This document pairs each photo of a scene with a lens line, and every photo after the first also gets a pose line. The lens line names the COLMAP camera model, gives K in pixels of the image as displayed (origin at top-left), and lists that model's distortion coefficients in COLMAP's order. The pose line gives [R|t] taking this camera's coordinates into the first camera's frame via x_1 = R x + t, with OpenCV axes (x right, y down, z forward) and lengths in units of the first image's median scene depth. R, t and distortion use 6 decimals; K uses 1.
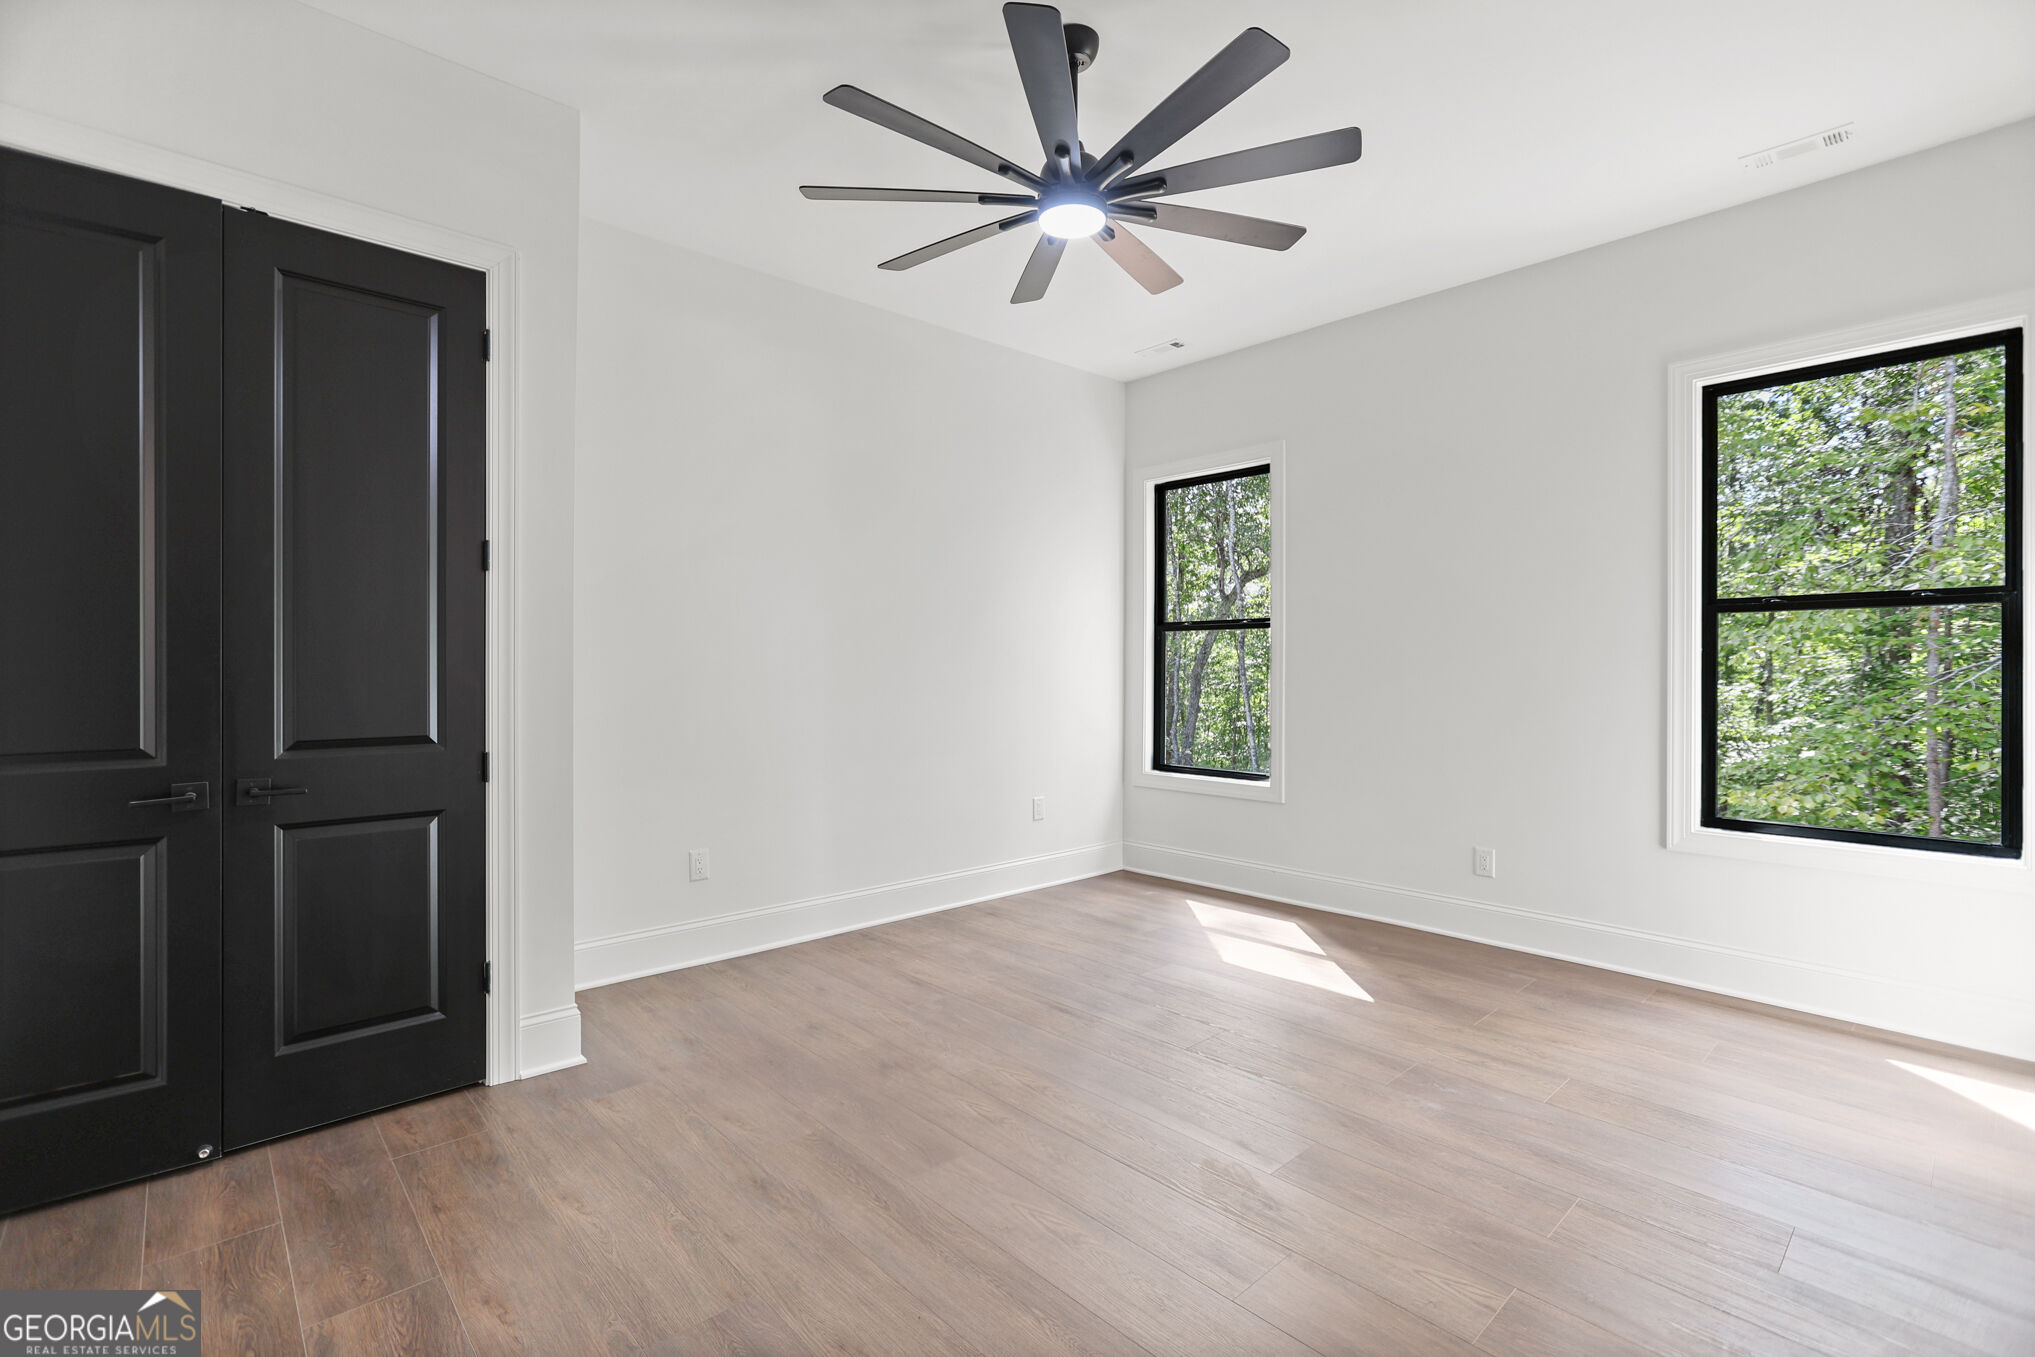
lens RADIAL K [[921.9, 0, 1007.6], [0, 921.9, 674.5], [0, 0, 1]] dist [-0.029131, 0.015168]
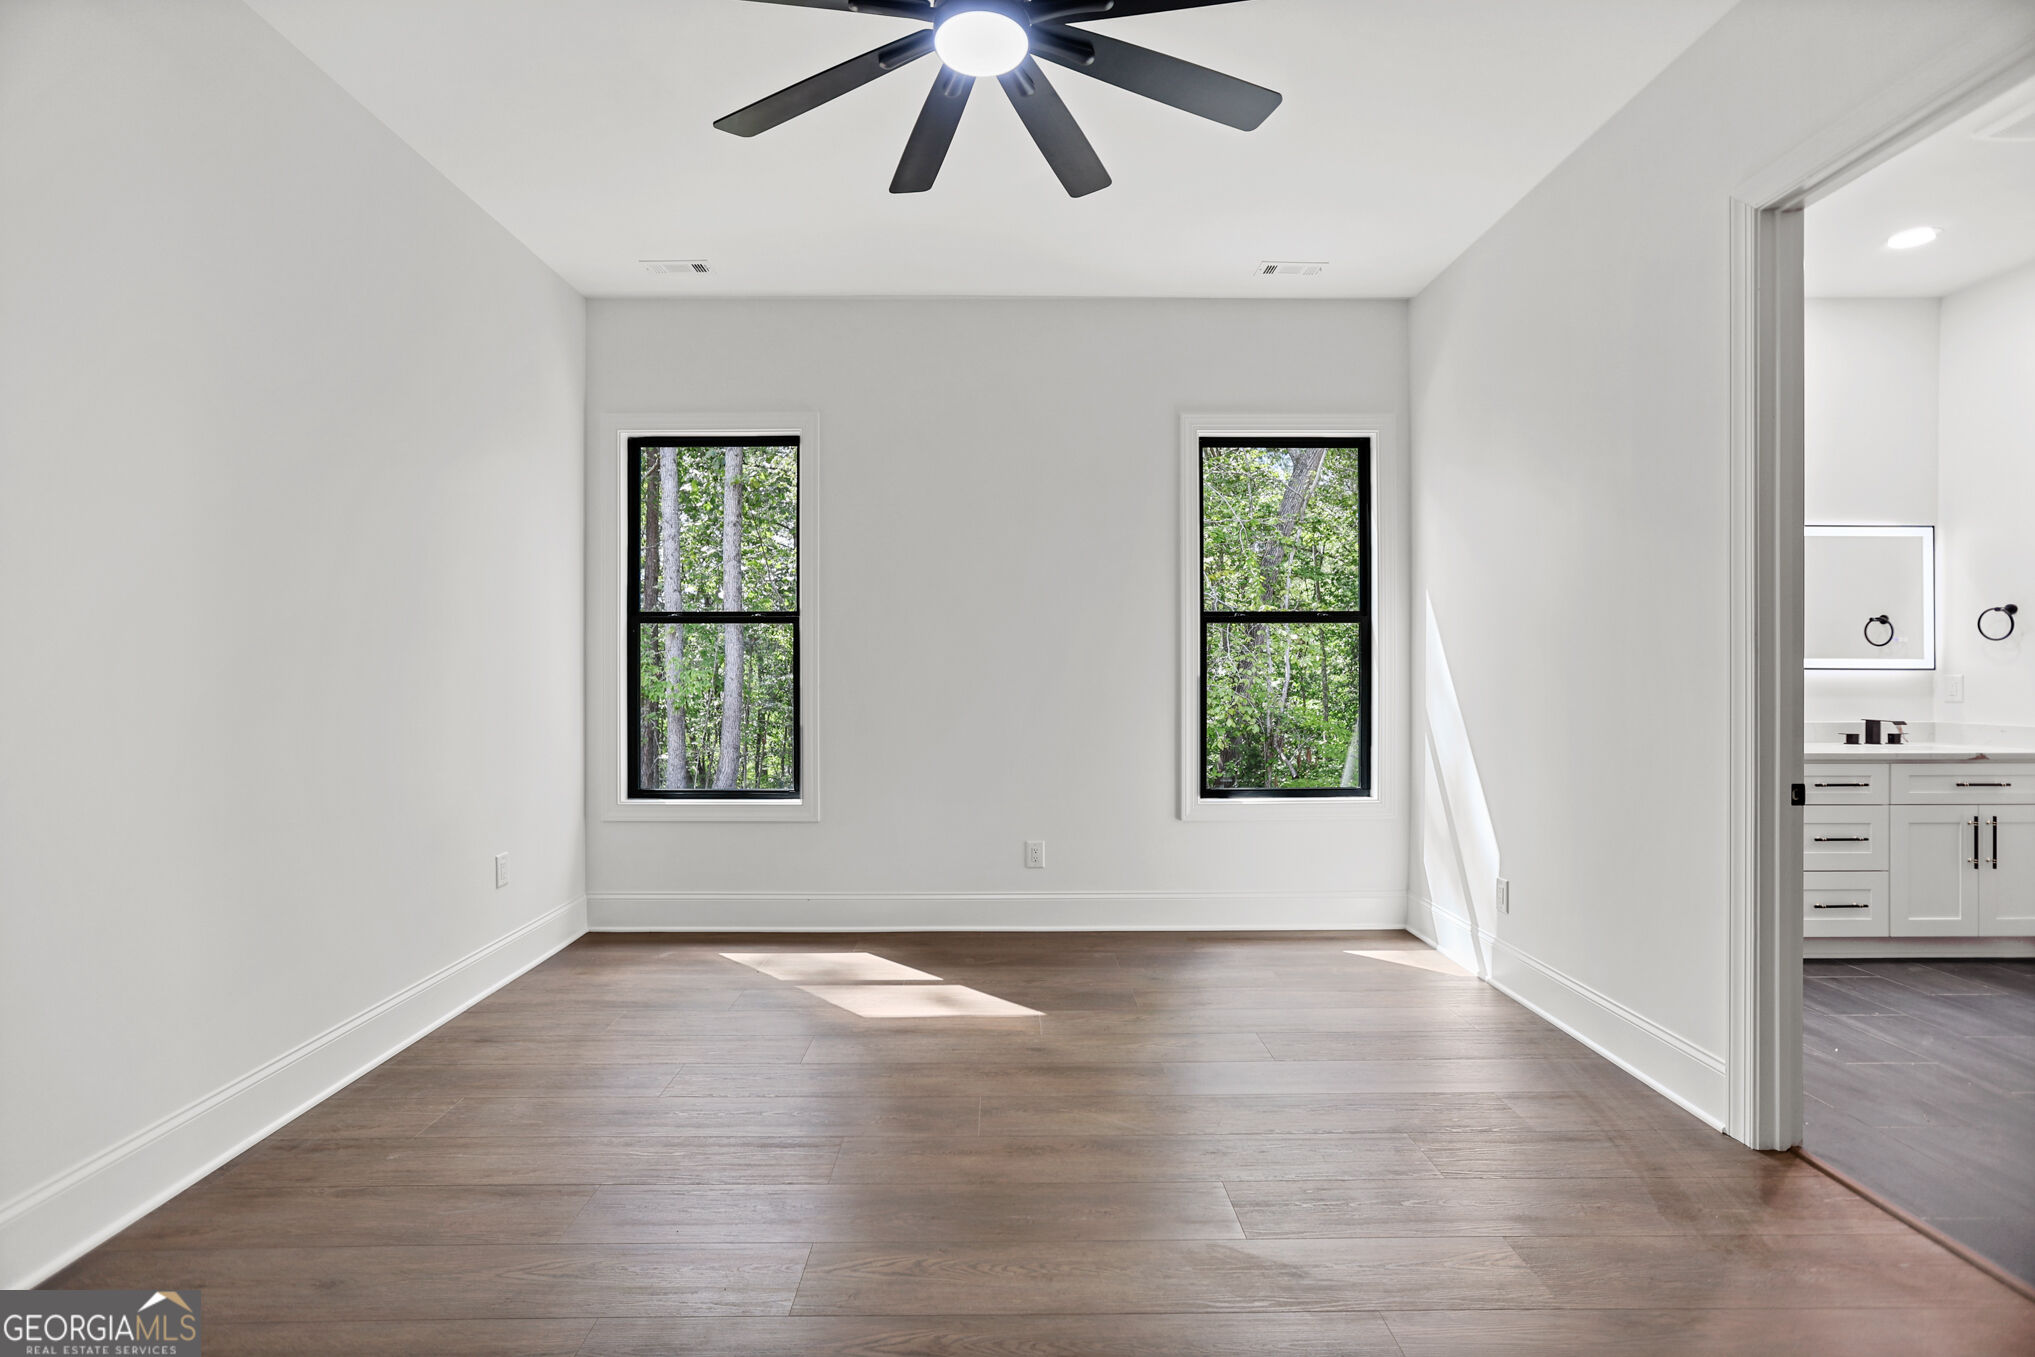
lens RADIAL K [[921.9, 0, 1014.3], [0, 921.9, 678.0], [0, 0, 1]] dist [-0.029131, 0.015168]
pose [[0.667497, -0.007877, 0.744571, -0.316520], [0.007878, 0.999963, 0.003517, 0.000316], [-0.744571, 0.003518, 0.667534, 0.355353]]
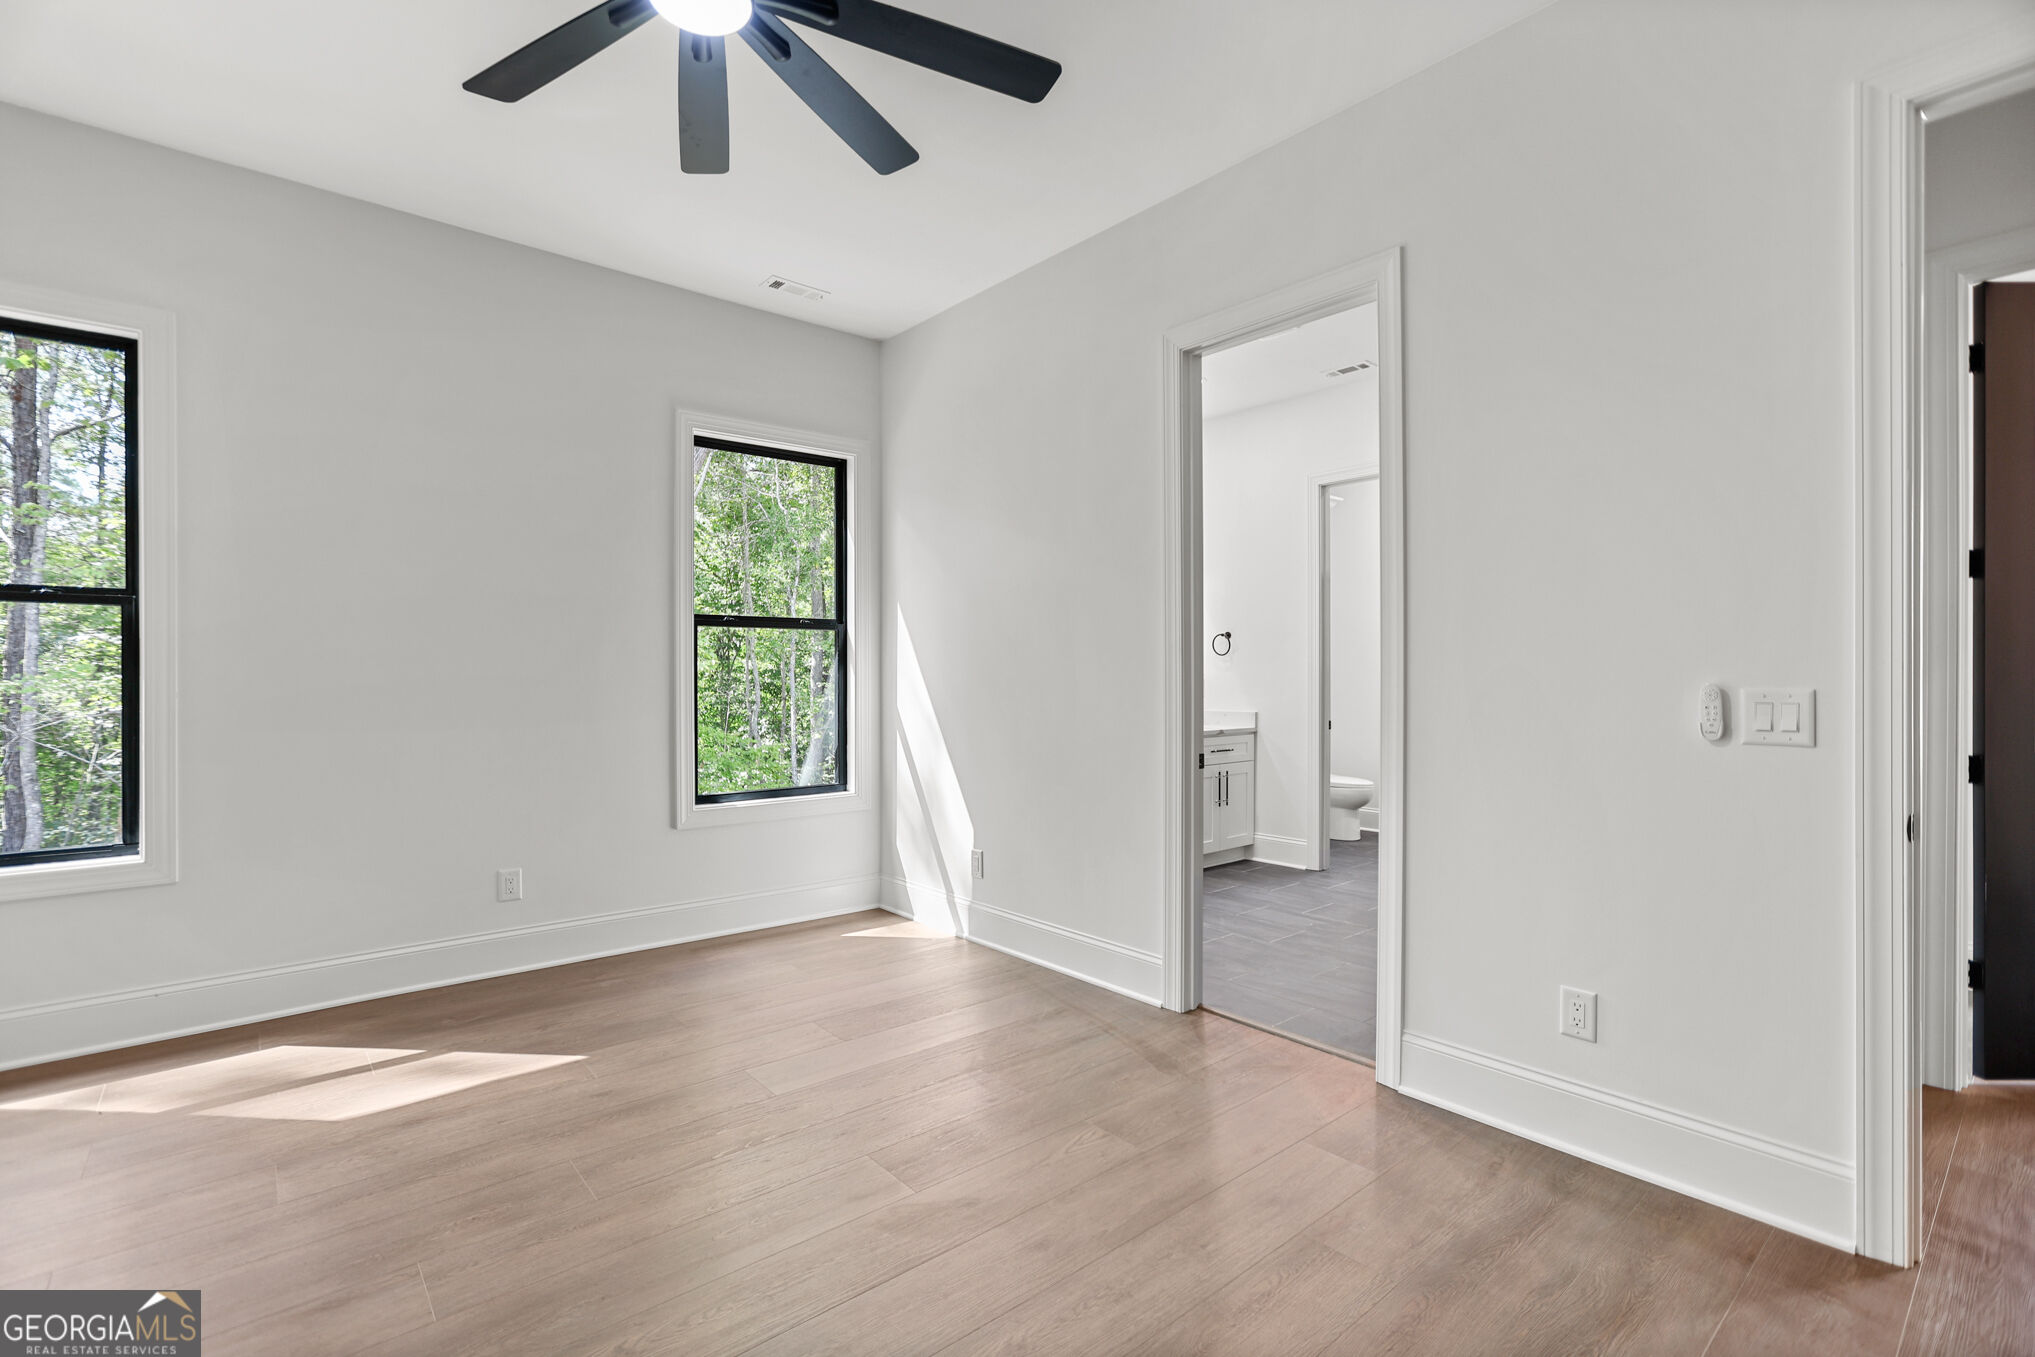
lens RADIAL K [[921.9, 0, 1019.1], [0, 921.9, 674.6], [0, 0, 1]] dist [-0.029131, 0.015168]
pose [[0.034305, -0.000013, 0.999411, -0.414542], [0.006306, 0.999980, -0.000203, 0.000899], [-0.999392, 0.006309, 0.034304, 0.526780]]
